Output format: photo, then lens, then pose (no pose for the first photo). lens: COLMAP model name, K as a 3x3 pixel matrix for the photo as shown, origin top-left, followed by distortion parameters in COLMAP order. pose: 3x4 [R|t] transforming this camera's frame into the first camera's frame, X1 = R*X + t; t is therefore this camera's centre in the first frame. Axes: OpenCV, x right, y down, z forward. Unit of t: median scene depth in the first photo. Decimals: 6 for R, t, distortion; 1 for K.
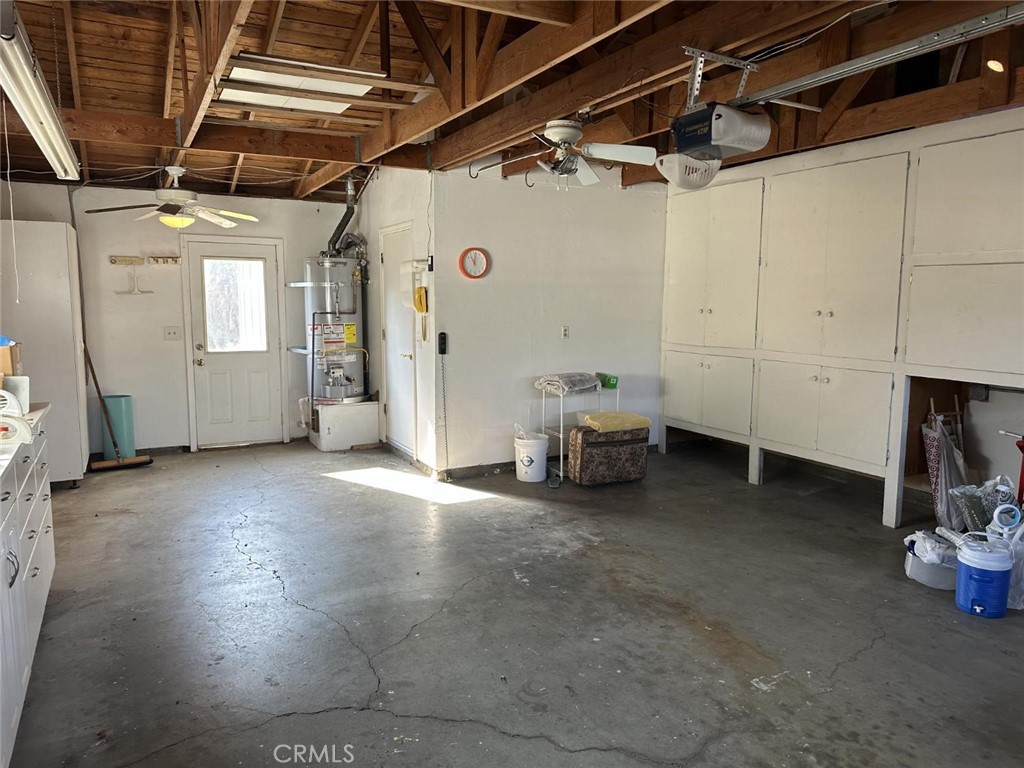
lens RADIAL K [[722.9, 0, 512.0], [0, 722.9, 384.0], [0, 0, 1]] dist [0.209944, -0.384410]
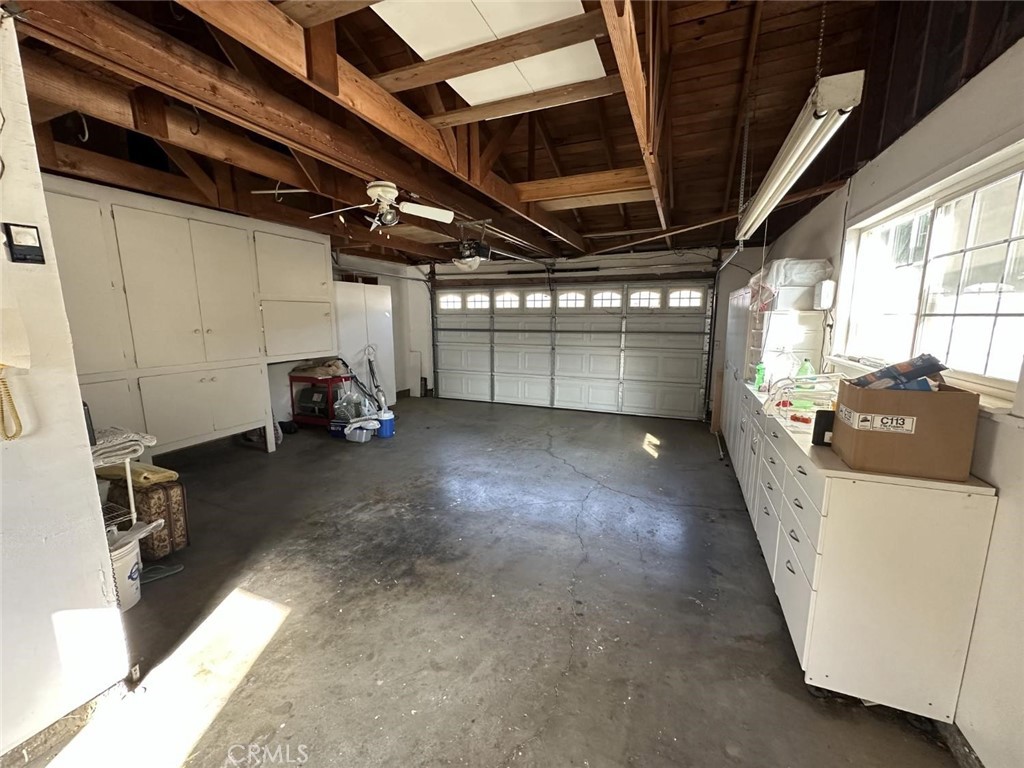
lens RADIAL K [[403.6, 0, 512.0], [0, 403.6, 384.0], [0, 0, 1]] dist [0.002409, 0.000211]
pose [[-0.639618, -0.131686, 0.757329, -0.365207], [0.090220, 0.965547, 0.244088, -0.093754], [-0.763380, 0.224450, -0.605700, 0.742336]]
